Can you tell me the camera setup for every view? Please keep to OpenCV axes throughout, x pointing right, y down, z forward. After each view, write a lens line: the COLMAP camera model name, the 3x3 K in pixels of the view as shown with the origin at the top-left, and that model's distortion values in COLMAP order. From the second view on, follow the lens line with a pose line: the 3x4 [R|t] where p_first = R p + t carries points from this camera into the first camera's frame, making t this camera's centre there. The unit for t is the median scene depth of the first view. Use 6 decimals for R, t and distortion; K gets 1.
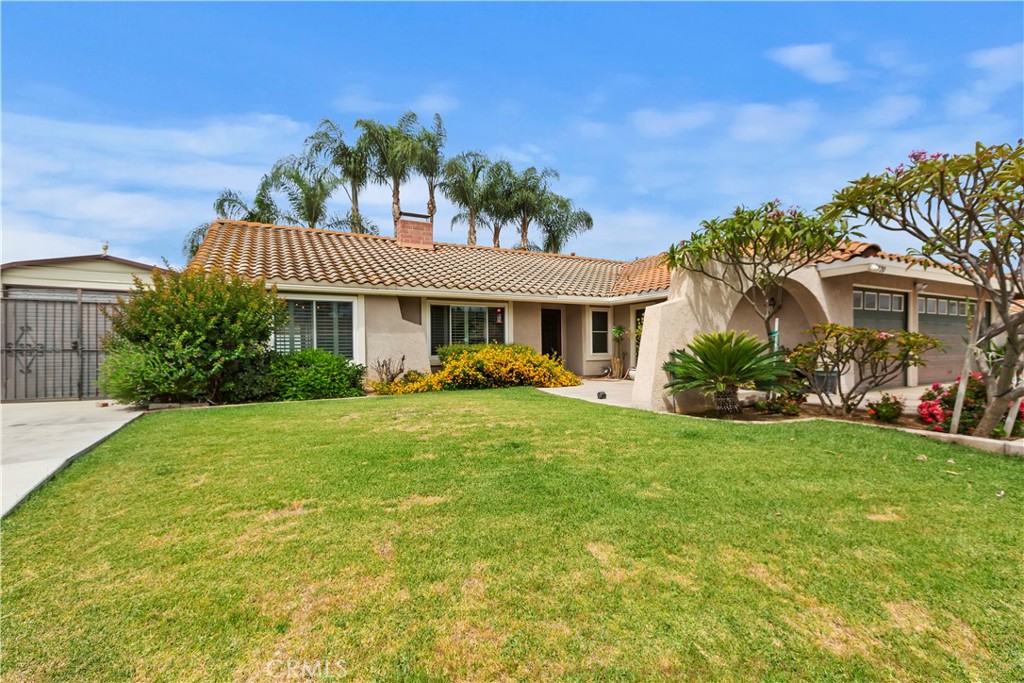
lens RADIAL K [[457.0, 0, 499.2], [0, 457.0, 342.0], [0, 0, 1]] dist [0.003039, -0.000149]
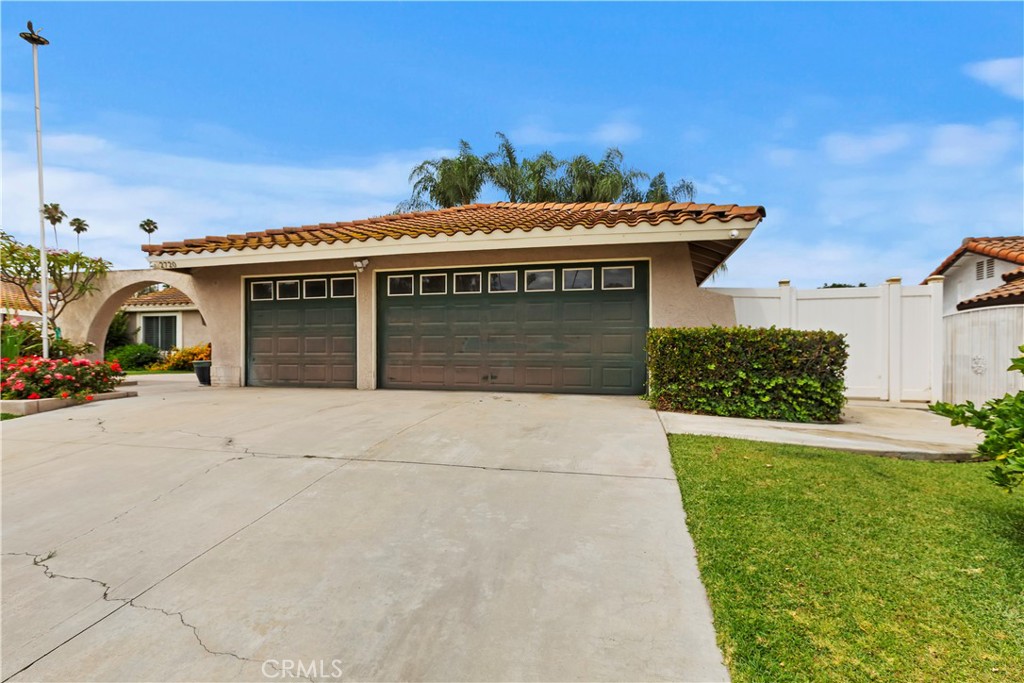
lens RADIAL K [[473.4, 0, 544.1], [0, 473.4, 349.9], [0, 0, 1]] dist [-0.002274, -0.000157]
pose [[0.743965, 0.003690, -0.668208, 1.711376], [0.000116, 0.999984, 0.005651, 0.023923], [0.668218, -0.004282, 0.743953, 0.597424]]
